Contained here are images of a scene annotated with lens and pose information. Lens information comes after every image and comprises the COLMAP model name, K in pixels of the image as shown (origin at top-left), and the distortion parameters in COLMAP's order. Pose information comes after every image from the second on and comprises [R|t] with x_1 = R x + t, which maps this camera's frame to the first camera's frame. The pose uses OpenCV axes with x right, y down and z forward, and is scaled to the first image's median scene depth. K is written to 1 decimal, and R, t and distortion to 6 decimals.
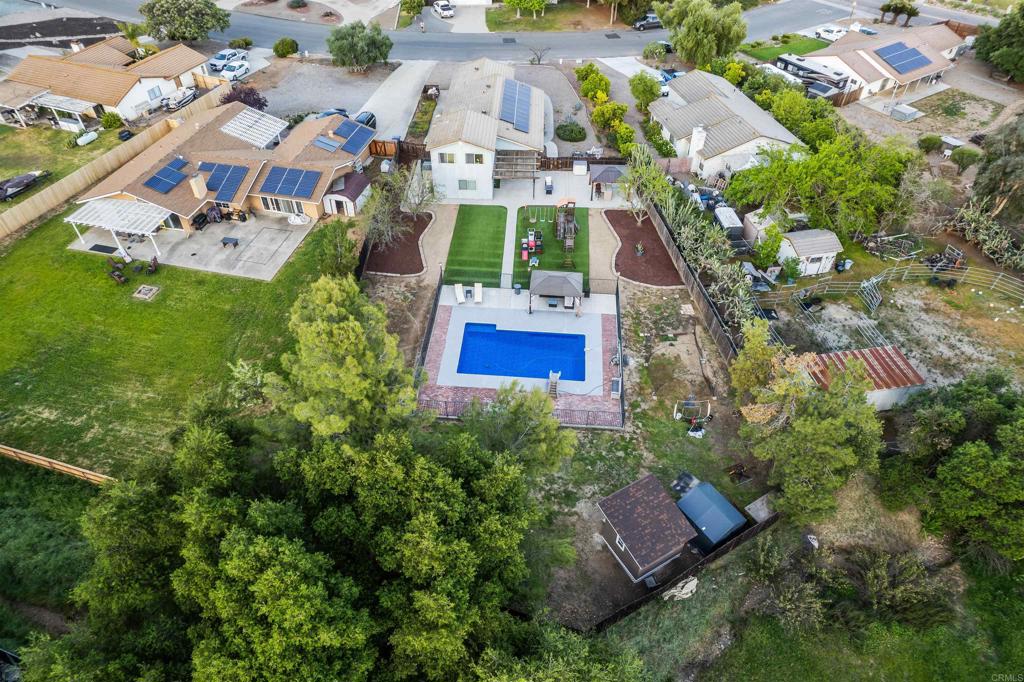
lens RADIAL K [[655.8, 0, 514.8], [0, 655.8, 342.6], [0, 0, 1]] dist [-0.081730, 0.075704]
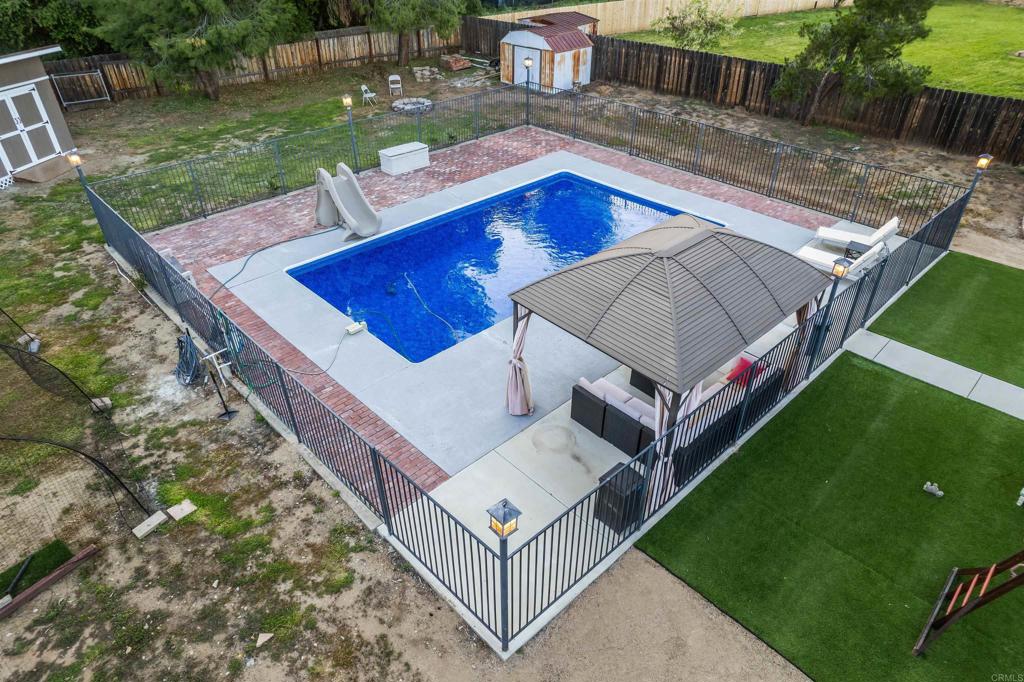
lens RADIAL K [[655.8, 0, 514.8], [0, 655.8, 342.6], [0, 0, 1]] dist [-0.081730, 0.075704]
pose [[-0.663114, 0.422958, -0.617564, 0.191305], [-0.516481, 0.338629, 0.786497, -0.183896], [0.541781, 0.840498, -0.006100, 0.867437]]
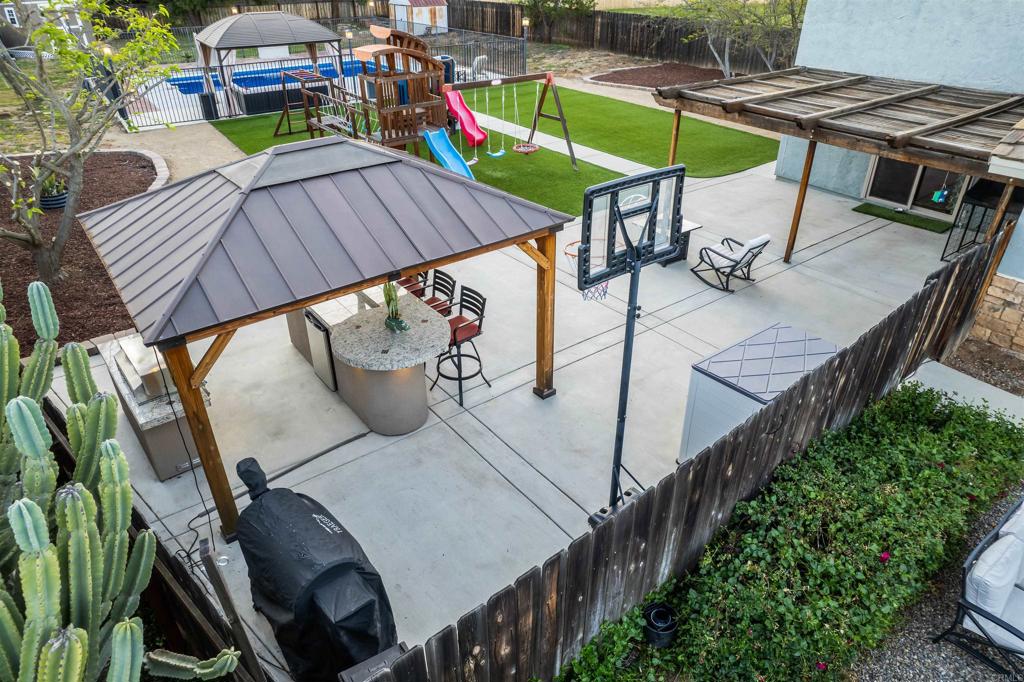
lens RADIAL K [[655.8, 0, 514.8], [0, 655.8, 342.6], [0, 0, 1]] dist [-0.081730, 0.075704]
pose [[-0.773073, 0.326348, -0.543926, 0.202579], [-0.437317, 0.346919, 0.829699, -0.384441], [0.459469, 0.879286, -0.125476, 1.139526]]
